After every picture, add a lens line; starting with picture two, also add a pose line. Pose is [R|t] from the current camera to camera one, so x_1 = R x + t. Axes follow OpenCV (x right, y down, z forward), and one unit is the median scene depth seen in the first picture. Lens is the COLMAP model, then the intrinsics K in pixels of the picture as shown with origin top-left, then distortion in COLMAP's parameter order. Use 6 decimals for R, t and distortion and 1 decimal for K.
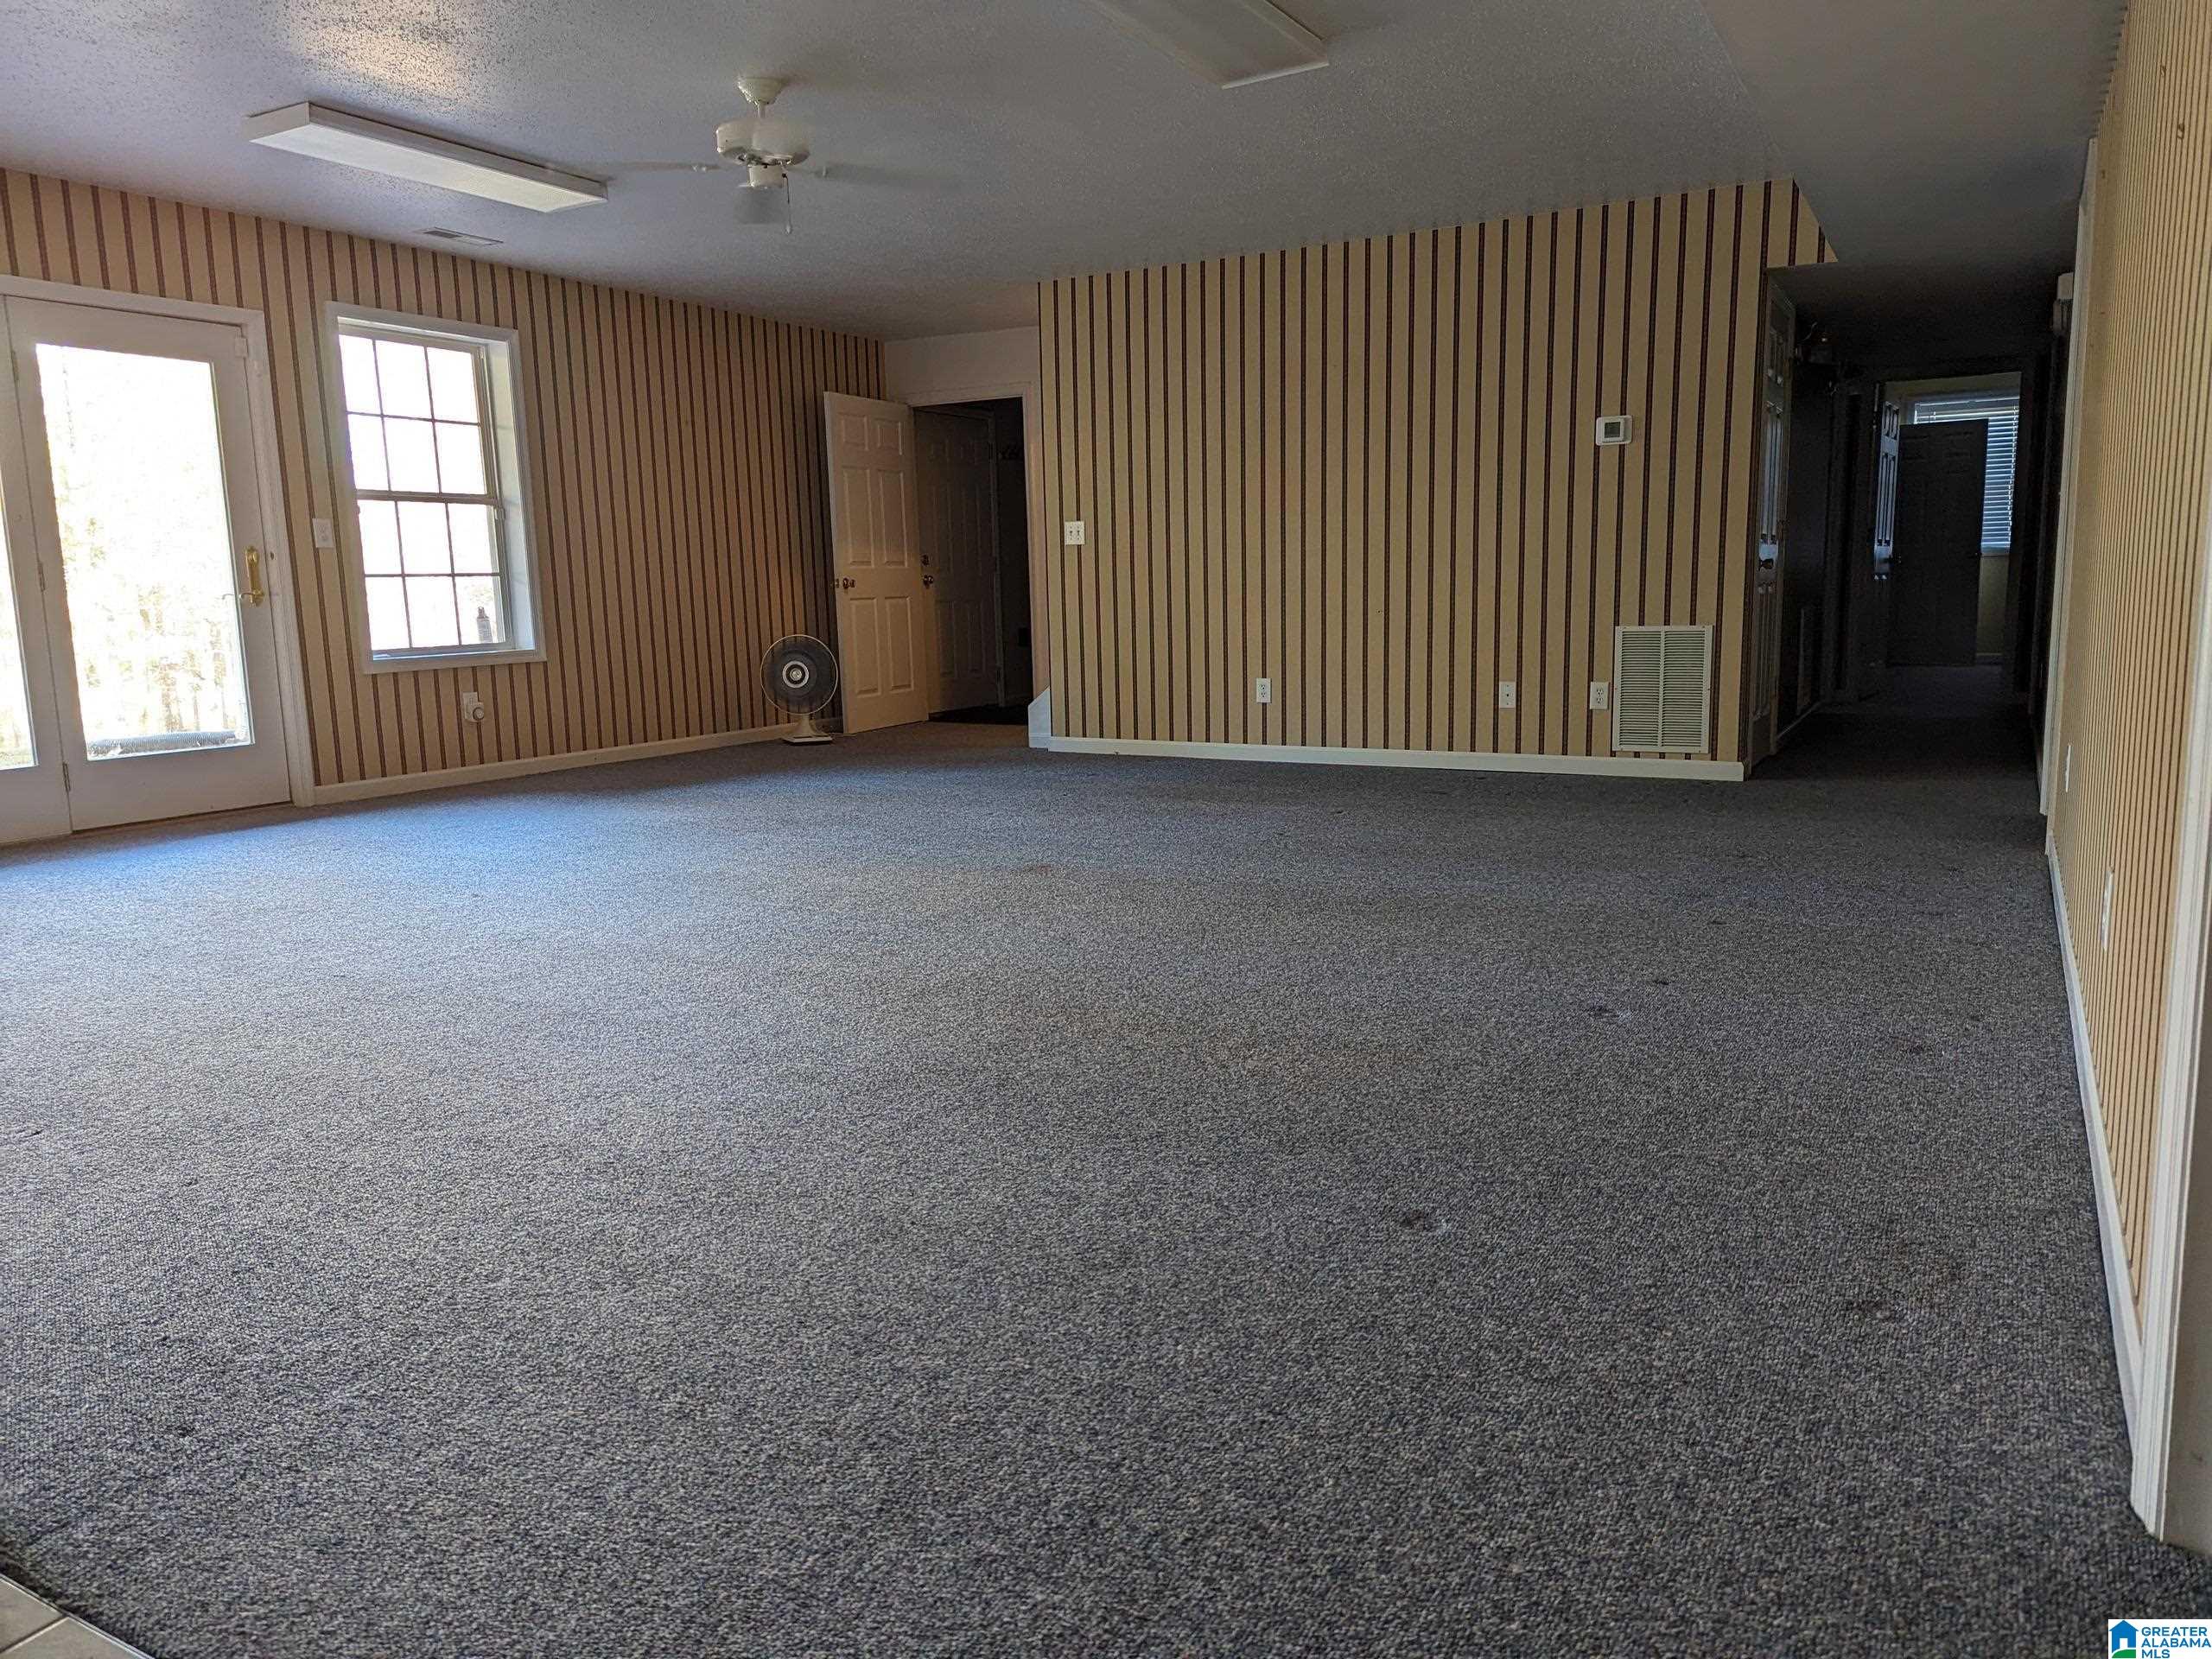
lens RADIAL K [[1557.0, 0, 1113.0], [0, 1557.0, 823.2], [0, 0, 1]] dist [0.072694, -0.065430]
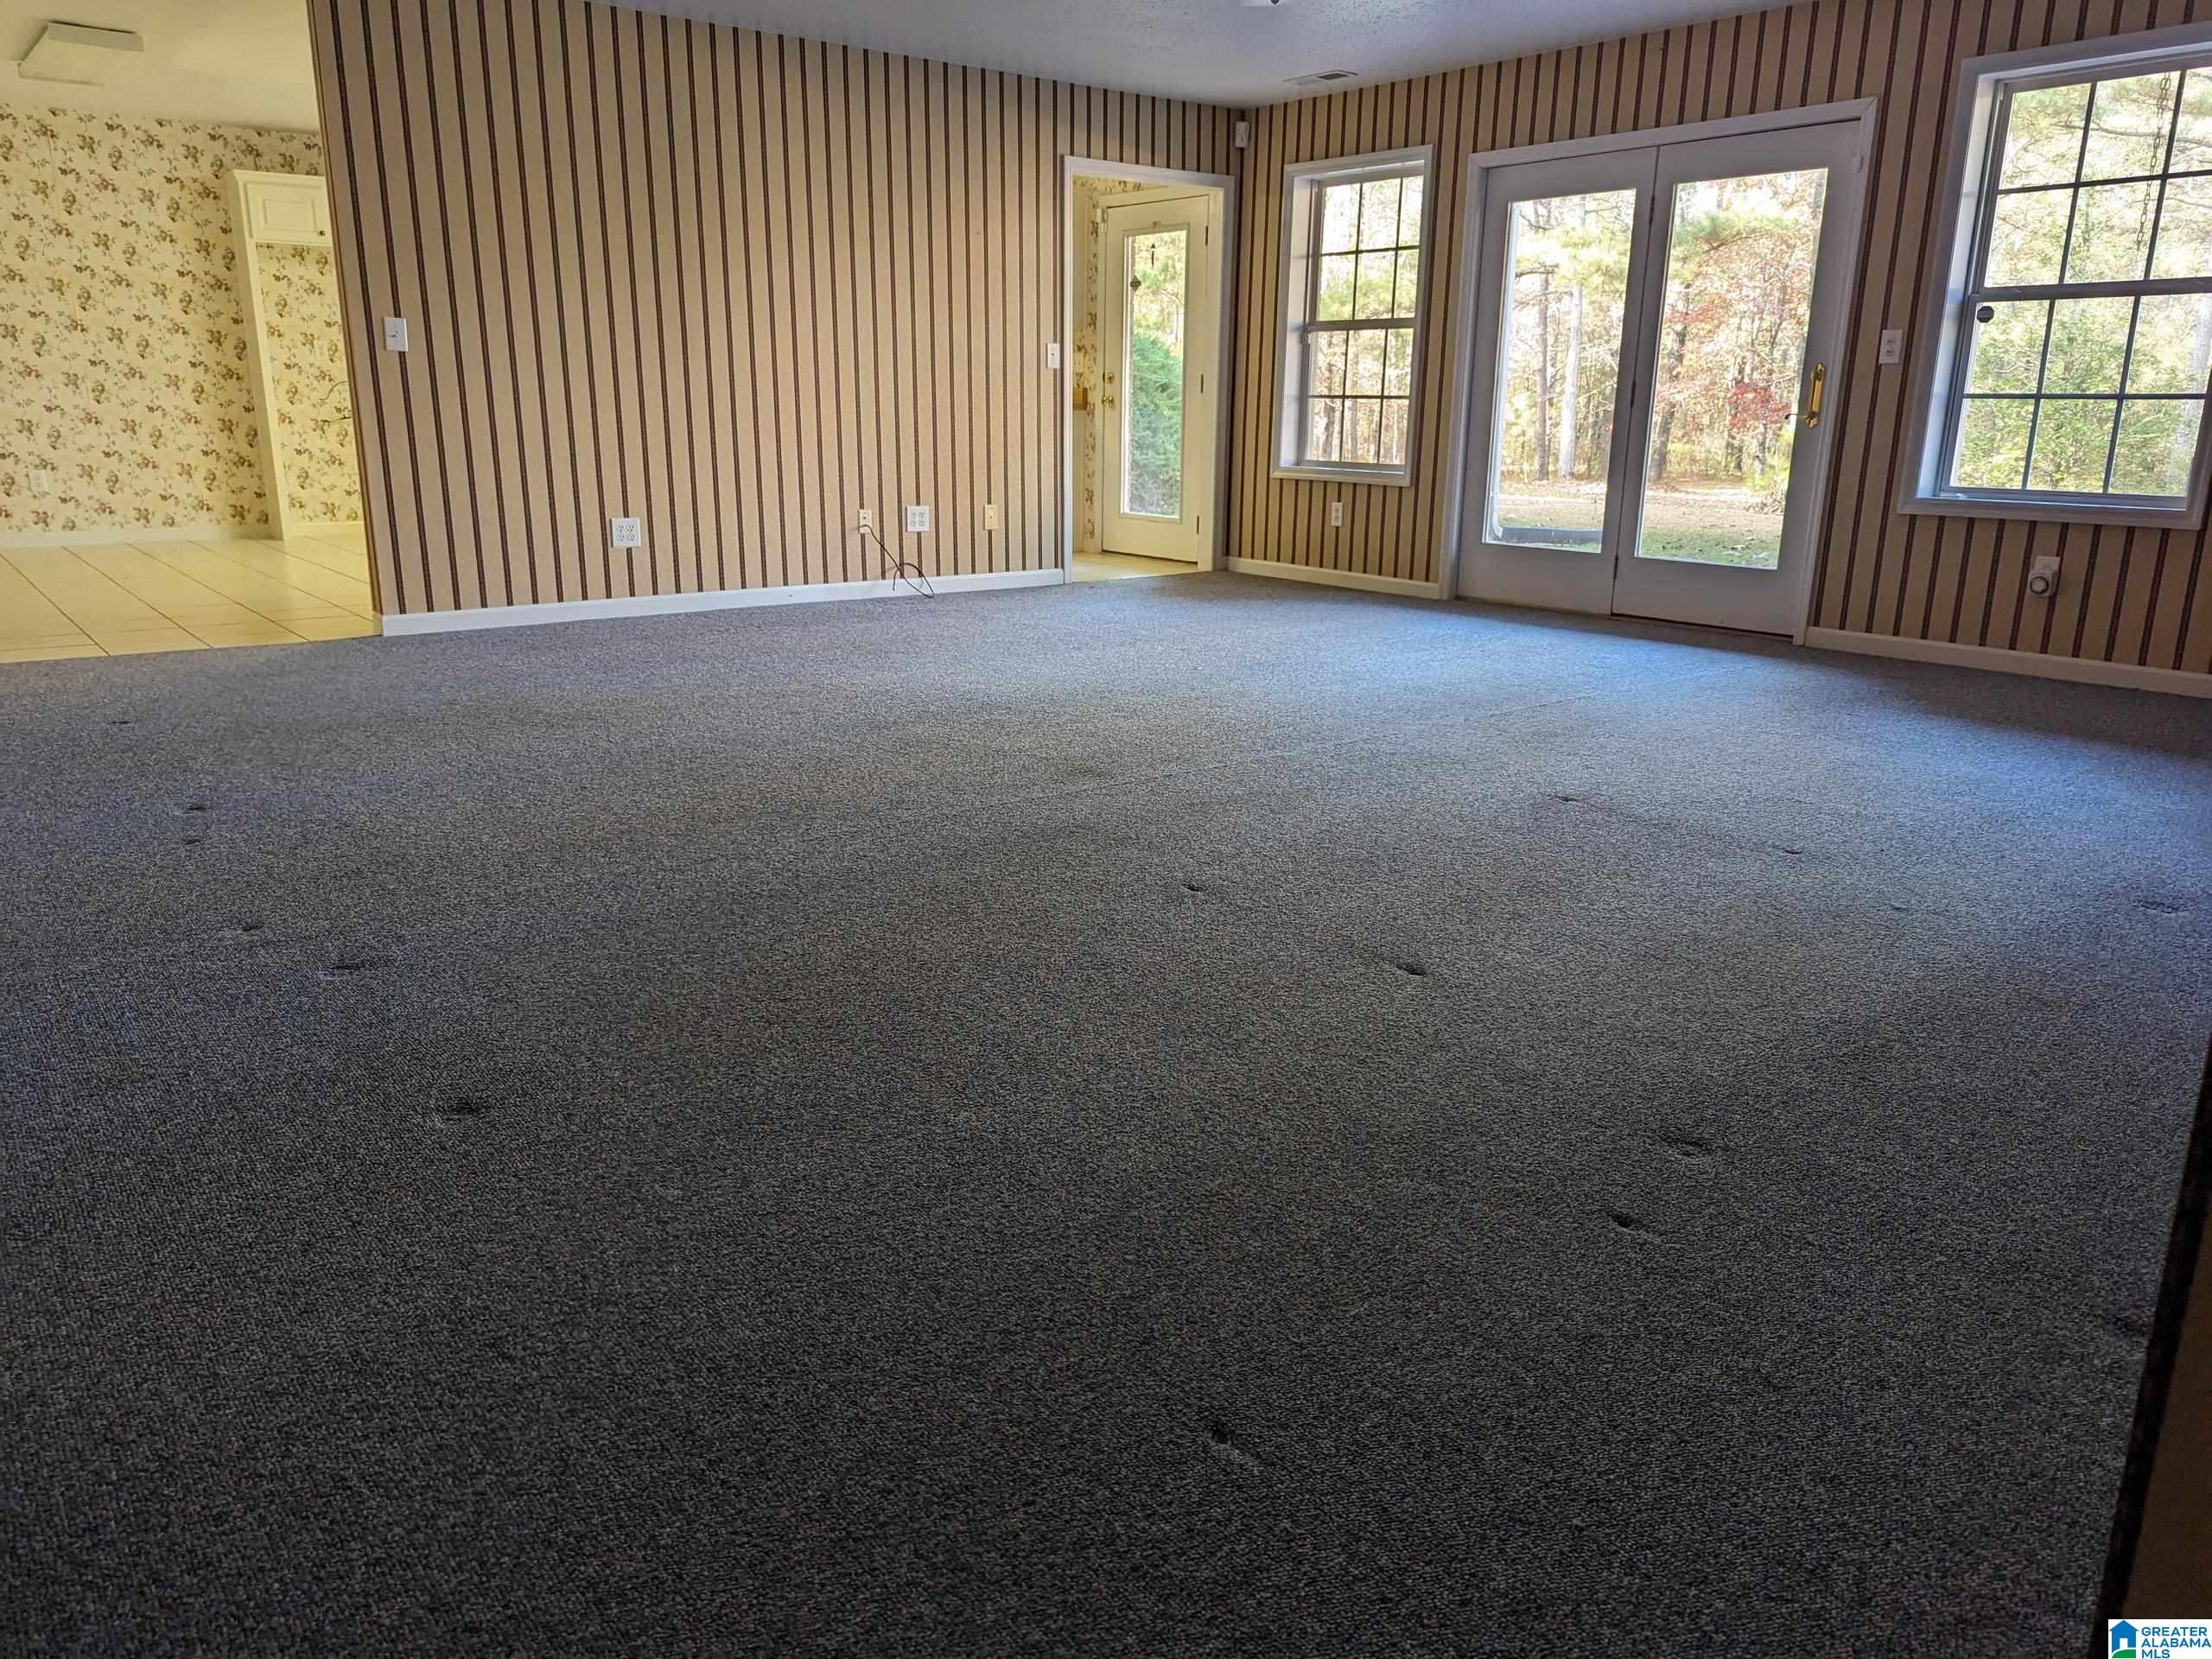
lens RADIAL K [[1557.0, 0, 1113.0], [0, 1557.0, 823.2], [0, 0, 1]] dist [0.072694, -0.065430]
pose [[-0.381688, 0.259954, -0.886983, 0.529253], [-0.147789, 0.930125, 0.336194, -0.173109], [0.912400, 0.259408, -0.316599, 0.975860]]
